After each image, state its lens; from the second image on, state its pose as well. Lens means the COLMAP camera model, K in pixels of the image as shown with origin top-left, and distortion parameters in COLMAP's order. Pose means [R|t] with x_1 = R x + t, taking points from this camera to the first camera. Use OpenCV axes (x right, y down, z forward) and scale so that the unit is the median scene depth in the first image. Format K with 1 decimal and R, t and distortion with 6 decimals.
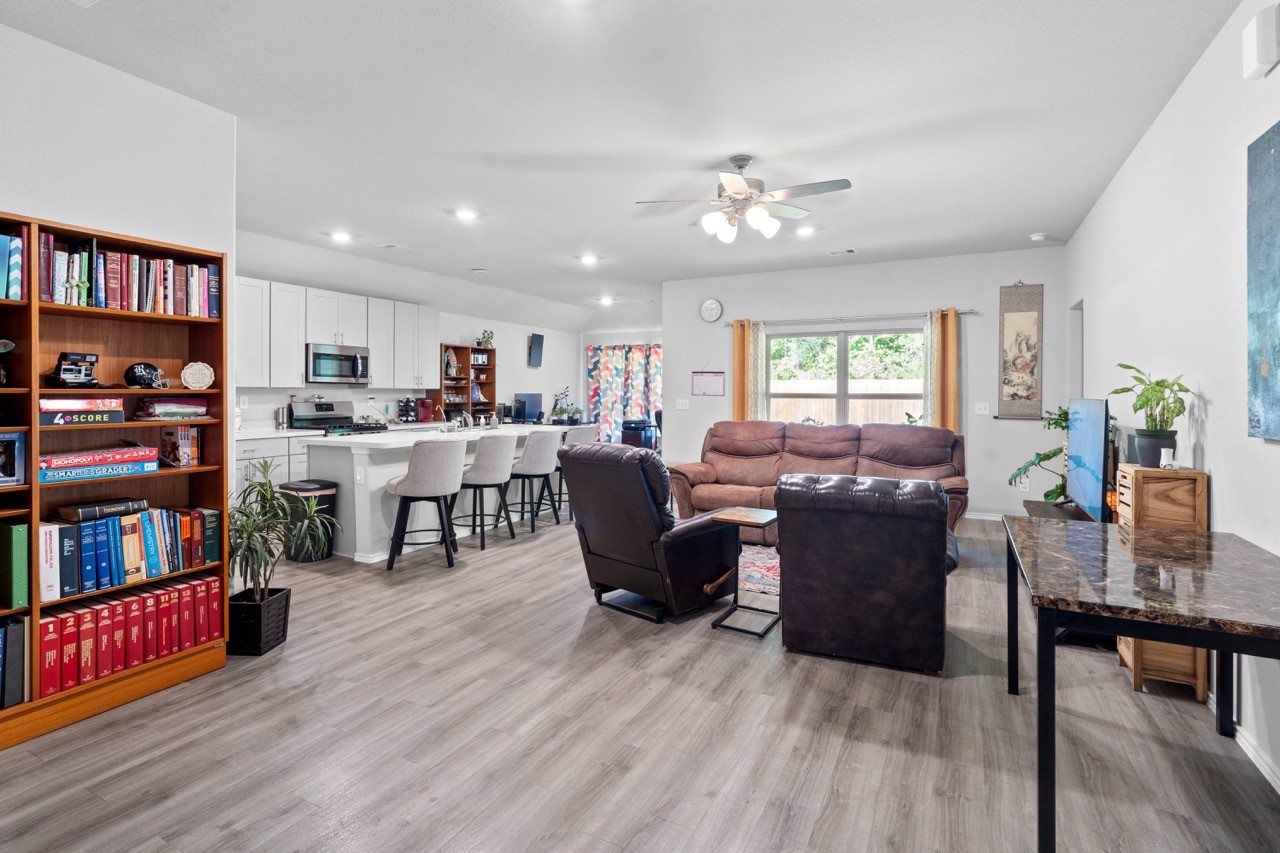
lens RADIAL K [[597.4, 0, 637.9], [0, 597.4, 394.5], [0, 0, 1]] dist [-0.003778, 0.002412]
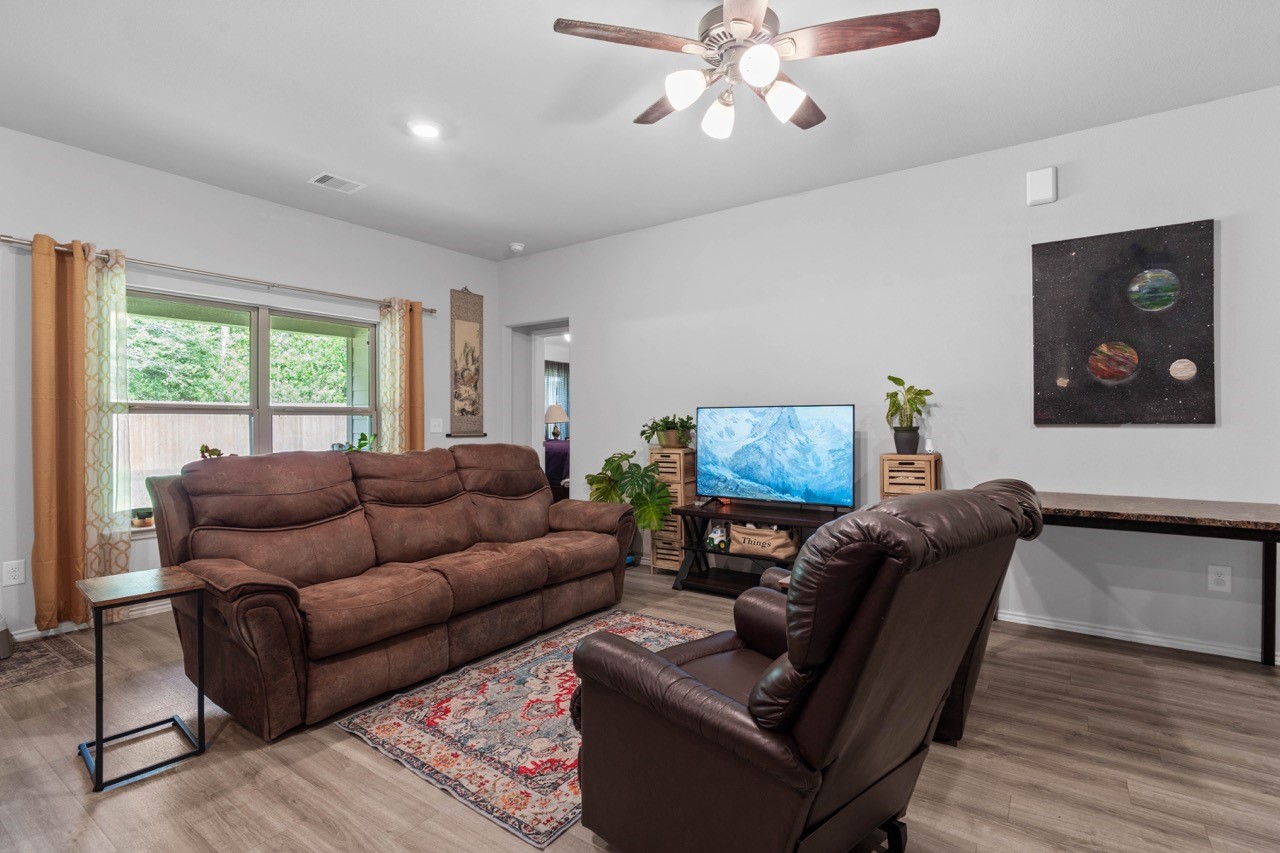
lens RADIAL K [[597.4, 0, 651.6], [0, 597.4, 425.1], [0, 0, 1]] dist [-0.003778, 0.002412]
pose [[0.154961, -0.012085, 0.987847, -0.237851], [0.005460, 0.999920, 0.011377, 0.015203], [-0.987906, 0.003630, 0.155014, 0.573872]]
